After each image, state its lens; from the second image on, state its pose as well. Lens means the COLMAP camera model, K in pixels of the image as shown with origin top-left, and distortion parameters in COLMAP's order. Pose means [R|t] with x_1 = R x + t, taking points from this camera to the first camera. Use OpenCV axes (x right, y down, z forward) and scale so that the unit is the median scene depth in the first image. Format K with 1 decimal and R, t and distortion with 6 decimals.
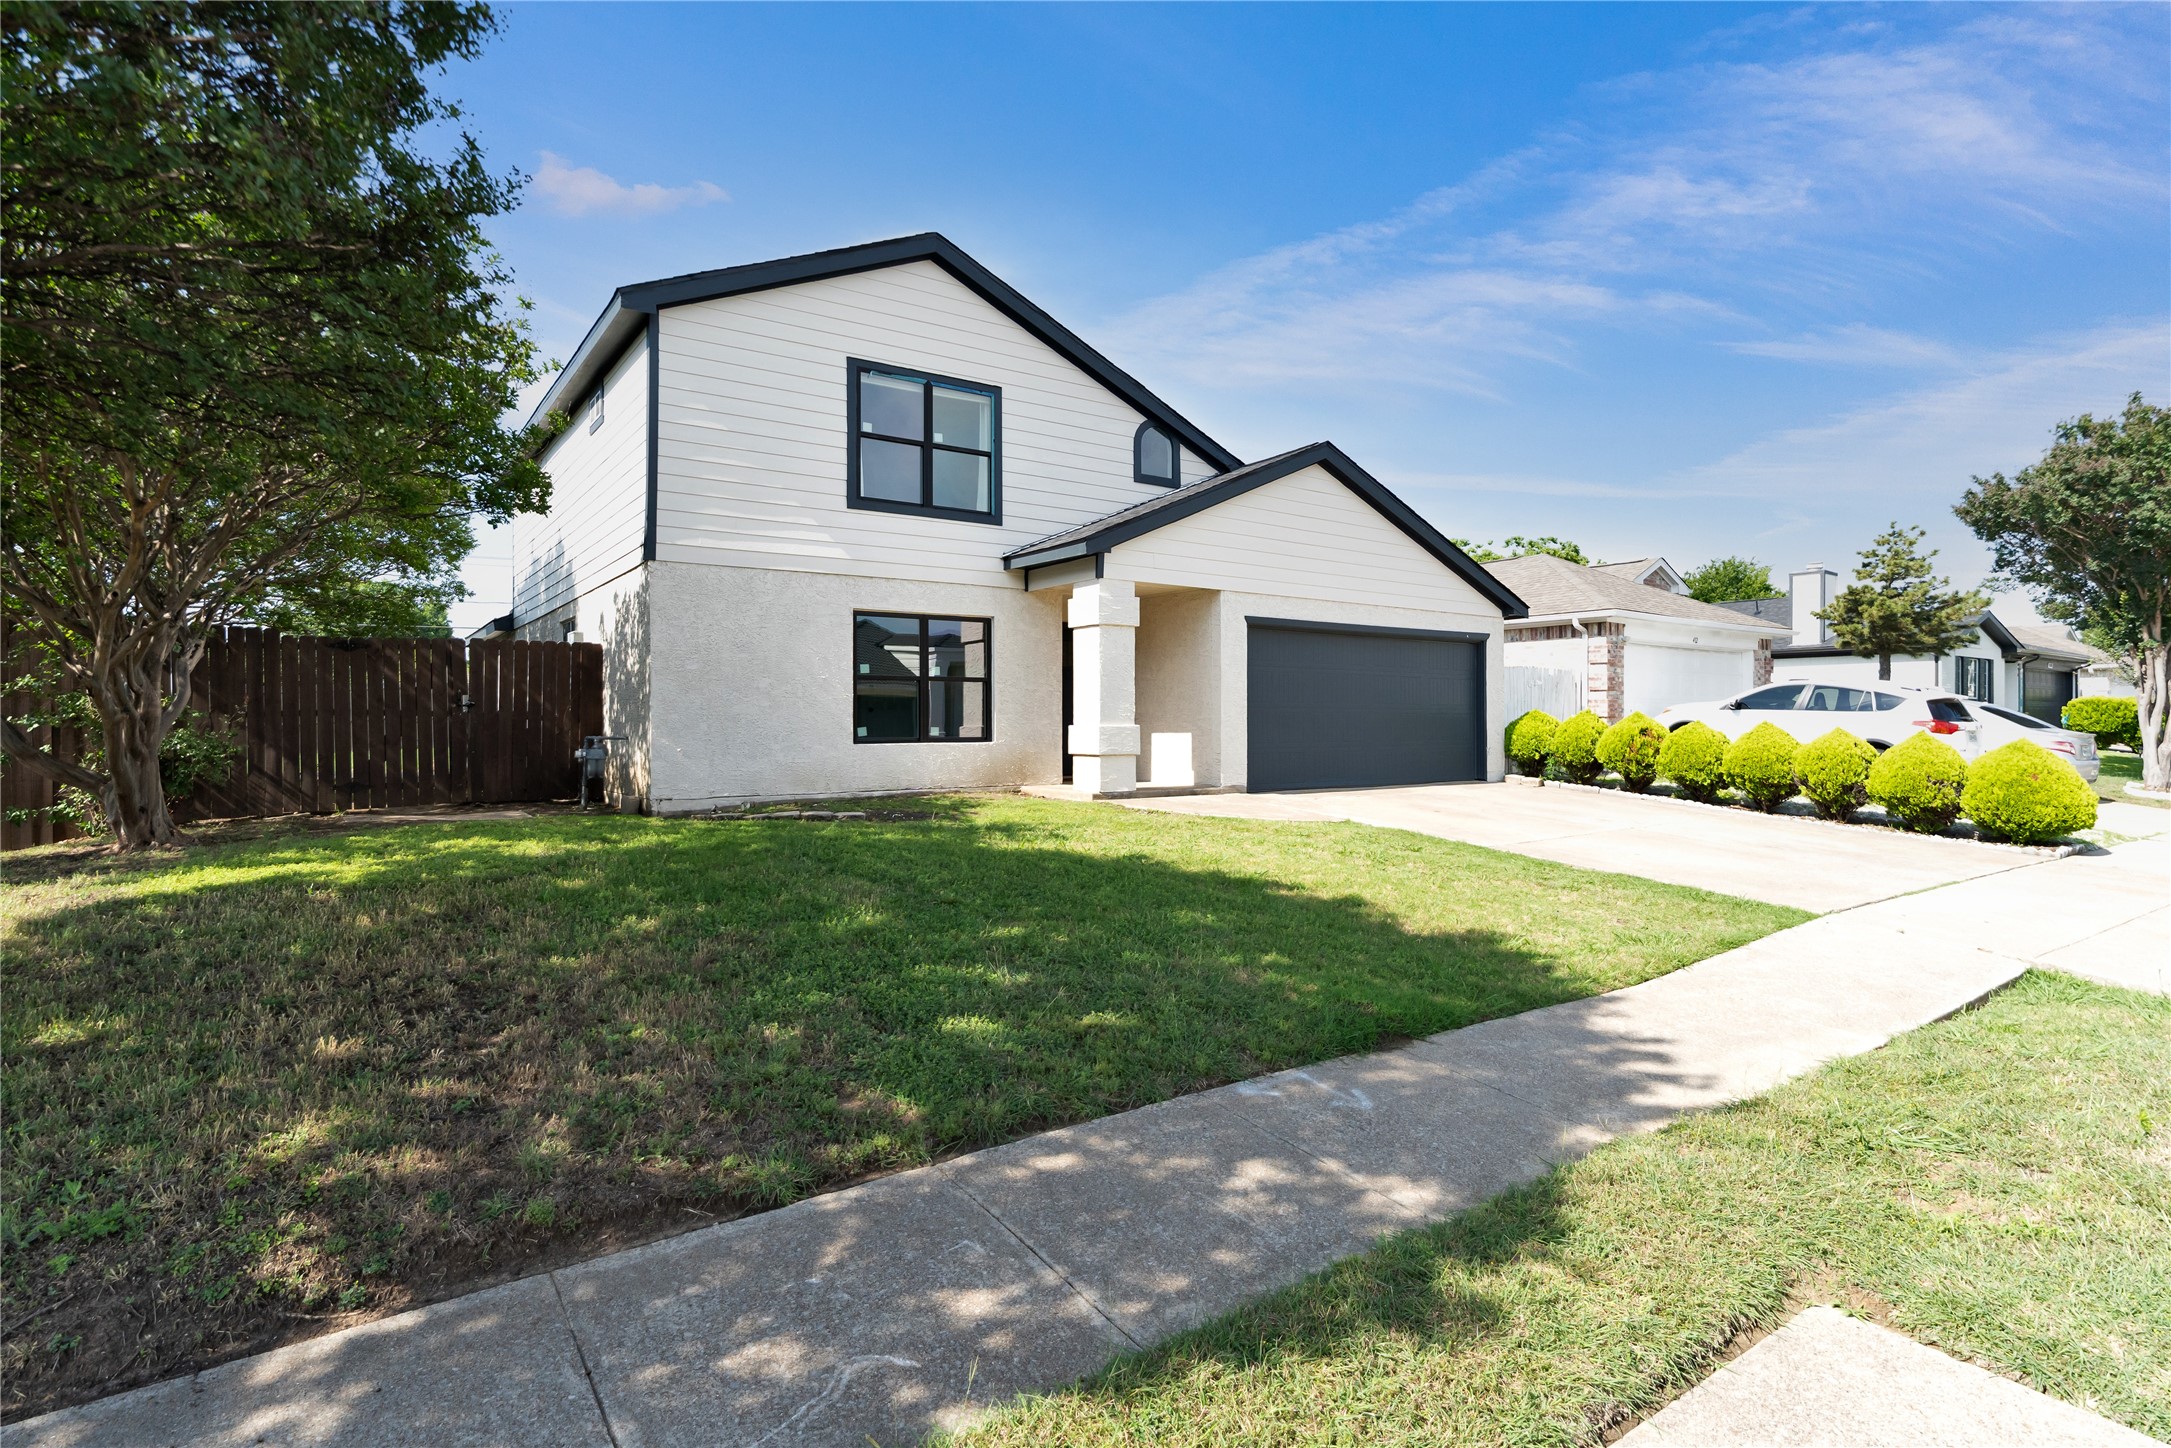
lens RADIAL K [[1098.9, 0, 1085.5], [0, 1098.9, 724.0], [0, 0, 1]] dist [-0.002592, -0.000430]
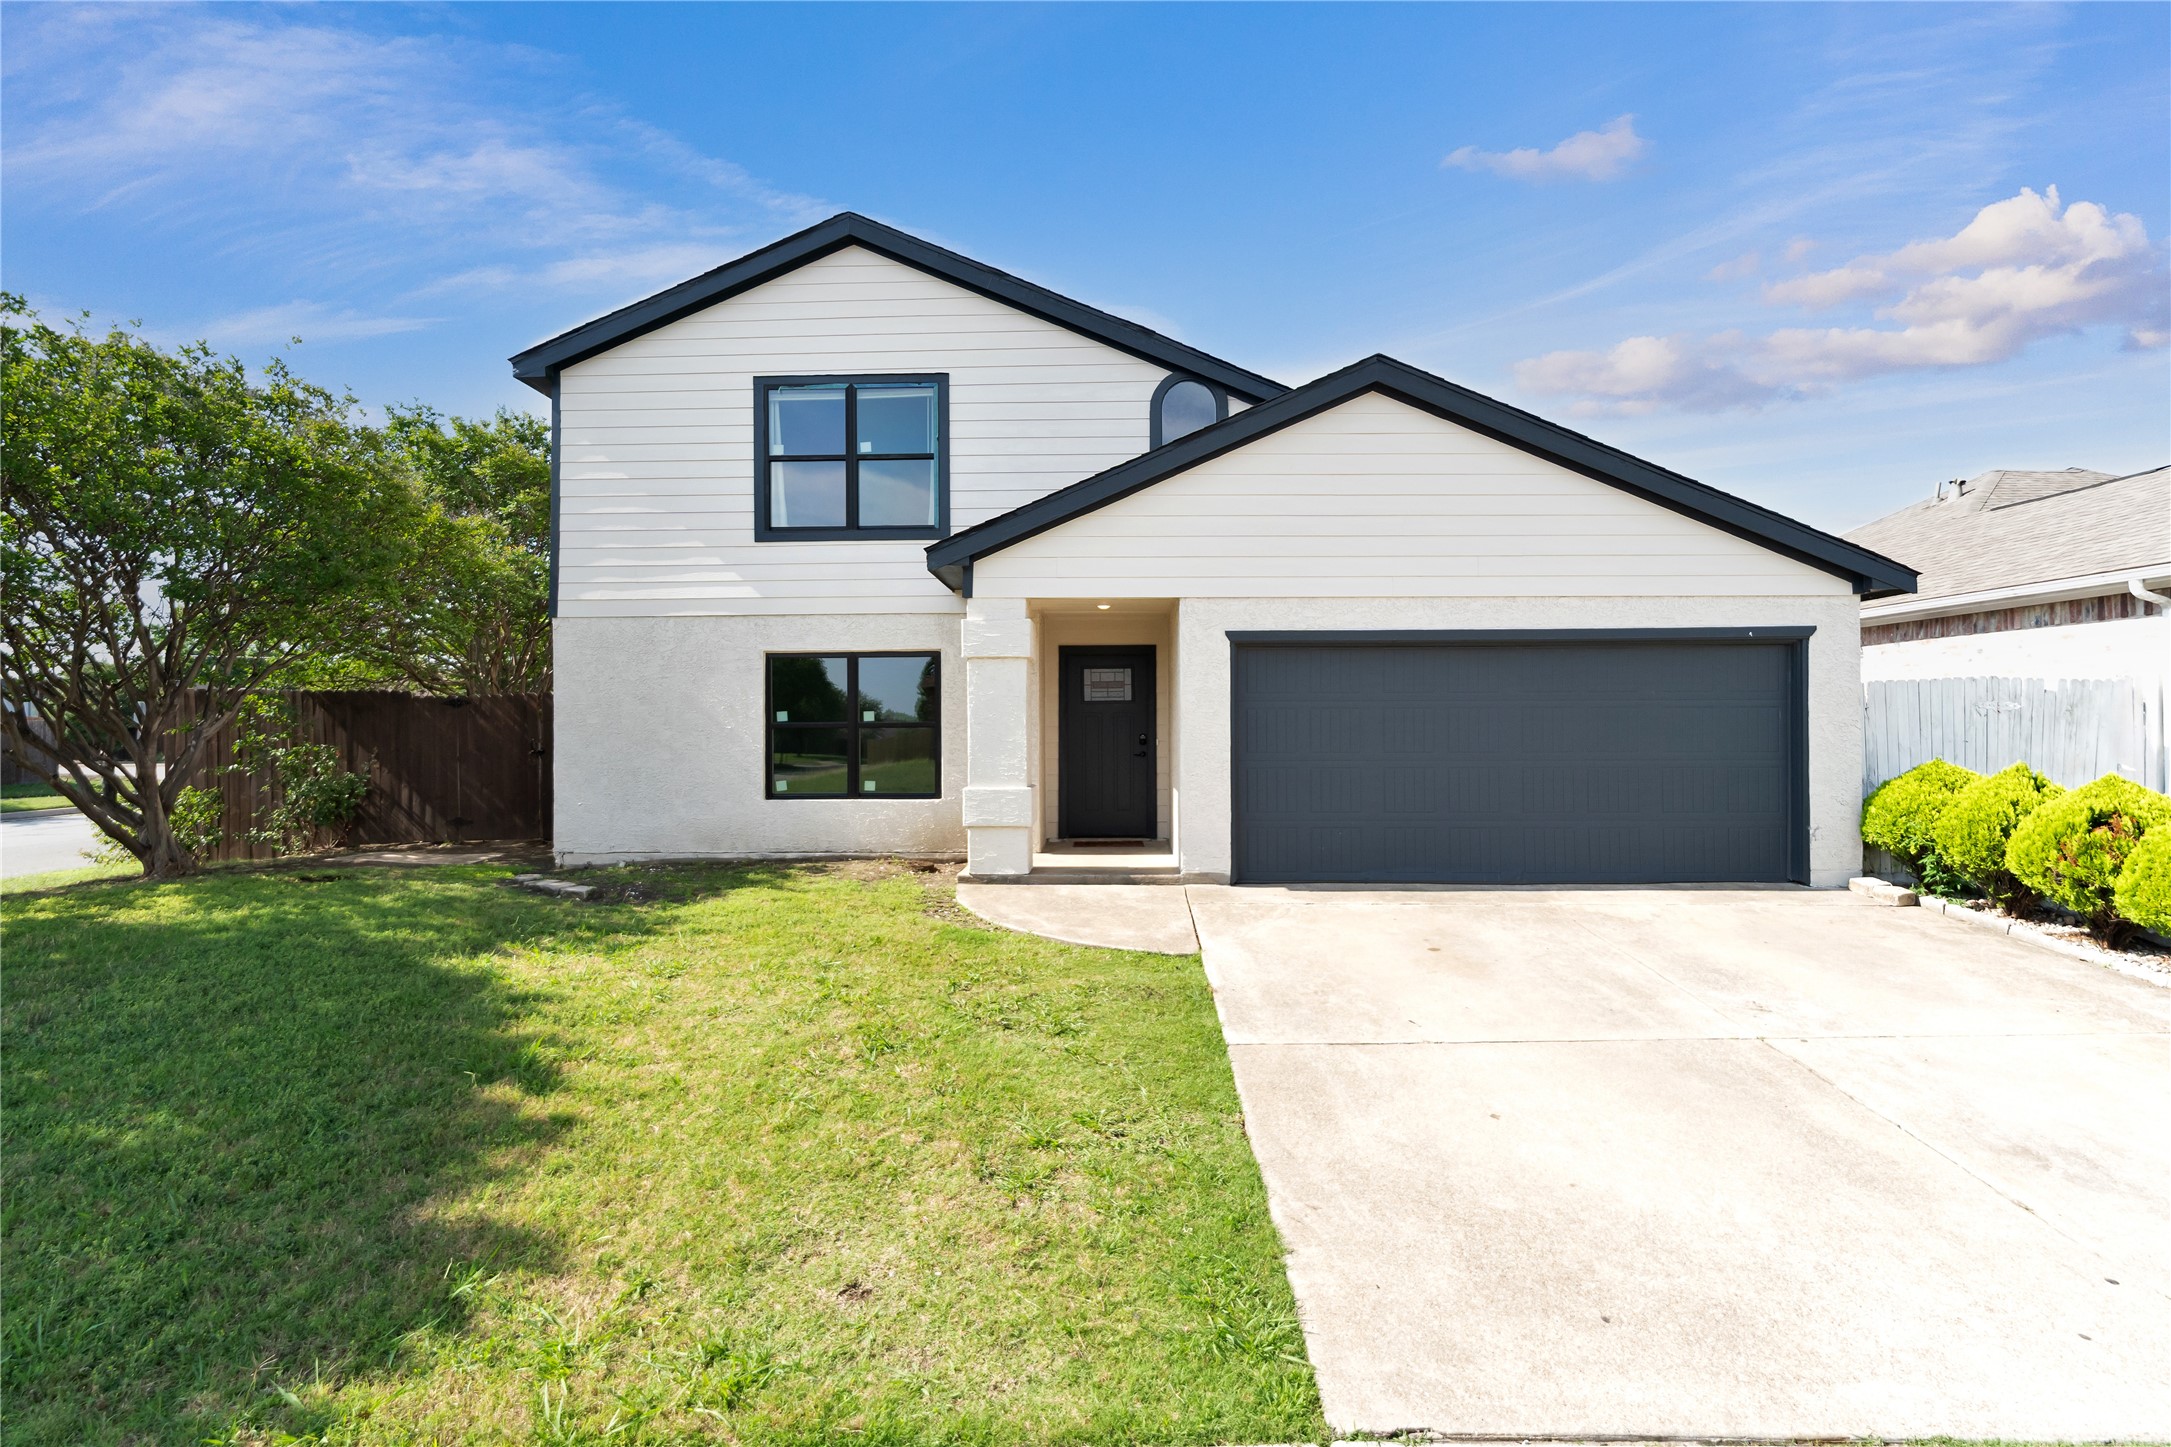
lens RADIAL K [[1098.9, 0, 1085.5], [0, 1098.9, 723.5], [0, 0, 1]] dist [-0.002592, -0.000430]
pose [[0.798896, 0.001245, -0.601467, 0.529542], [0.003512, 0.999971, 0.006734, -0.048299], [0.601458, -0.007492, 0.798869, 0.413847]]
